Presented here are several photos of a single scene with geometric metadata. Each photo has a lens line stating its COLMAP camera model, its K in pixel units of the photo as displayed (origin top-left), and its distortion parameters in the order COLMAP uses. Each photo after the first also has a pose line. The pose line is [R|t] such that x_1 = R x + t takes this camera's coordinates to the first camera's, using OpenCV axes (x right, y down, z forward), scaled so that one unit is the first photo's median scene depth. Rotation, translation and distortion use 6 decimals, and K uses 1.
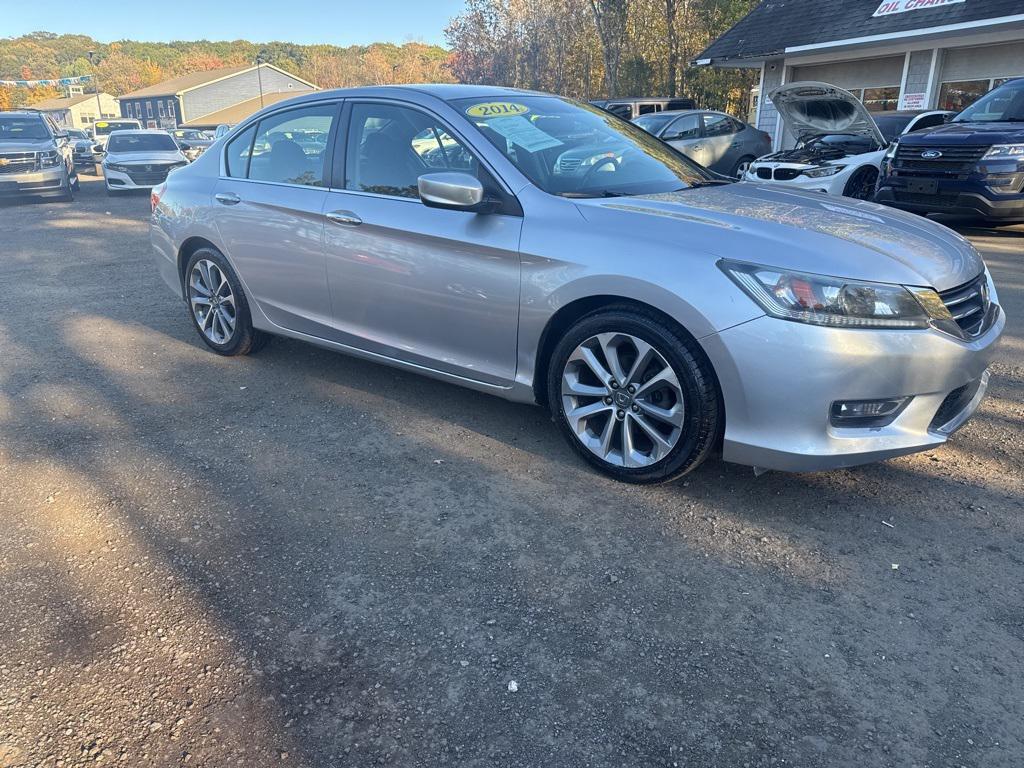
lens RADIAL K [[725.2, 0, 512.0], [0, 725.2, 384.0], [0, 0, 1]] dist [0.026404, -0.026773]
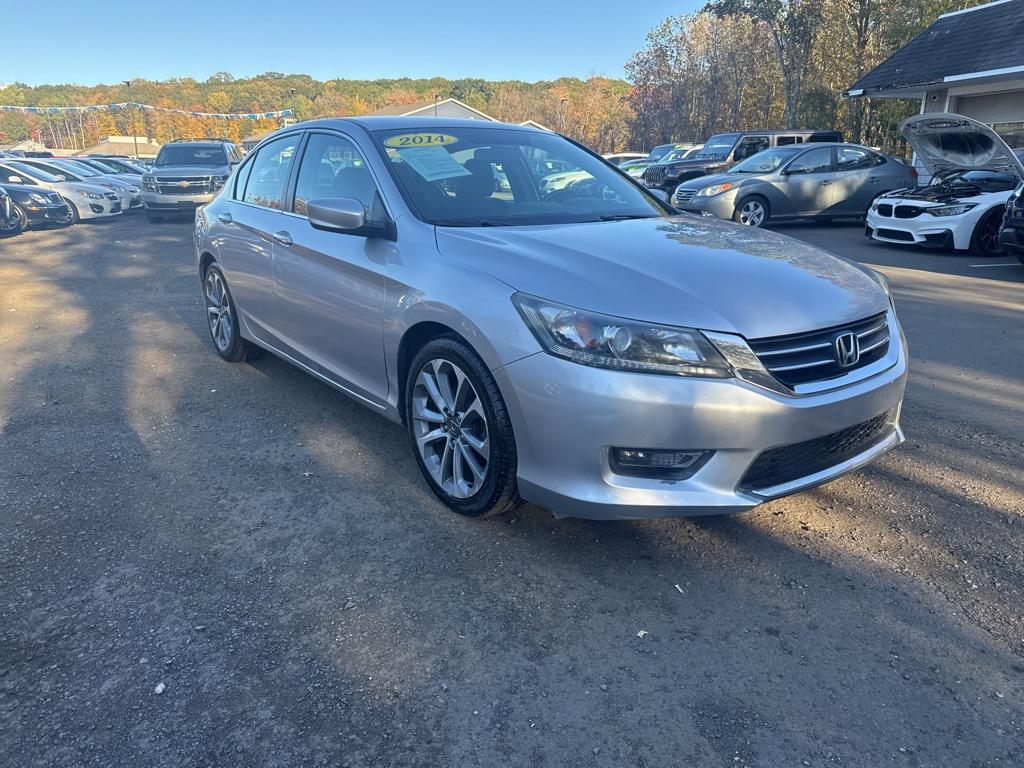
lens RADIAL K [[725.1, 0, 515.2], [0, 725.1, 374.5], [0, 0, 1]] dist [0.039290, -0.040624]
pose [[0.973176, 0.075038, -0.217482, 0.115900], [-0.086056, 0.995420, -0.041630, -0.004443], [0.213362, 0.059229, 0.975176, 0.012032]]
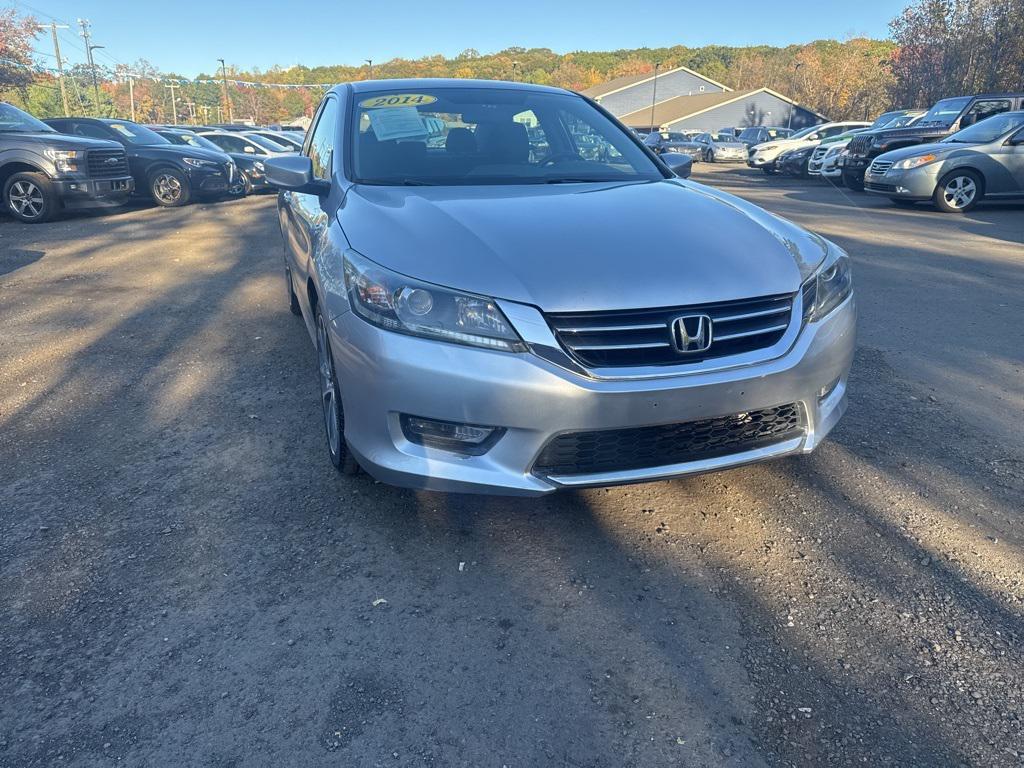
lens RADIAL K [[725.2, 0, 512.0], [0, 725.2, 384.0], [0, 0, 1]] dist [0.026404, -0.026773]
pose [[0.857258, 0.175090, -0.484202, 0.223081], [-0.176646, 0.983342, 0.042839, -0.016993], [0.483637, 0.048808, 0.873907, 0.060565]]
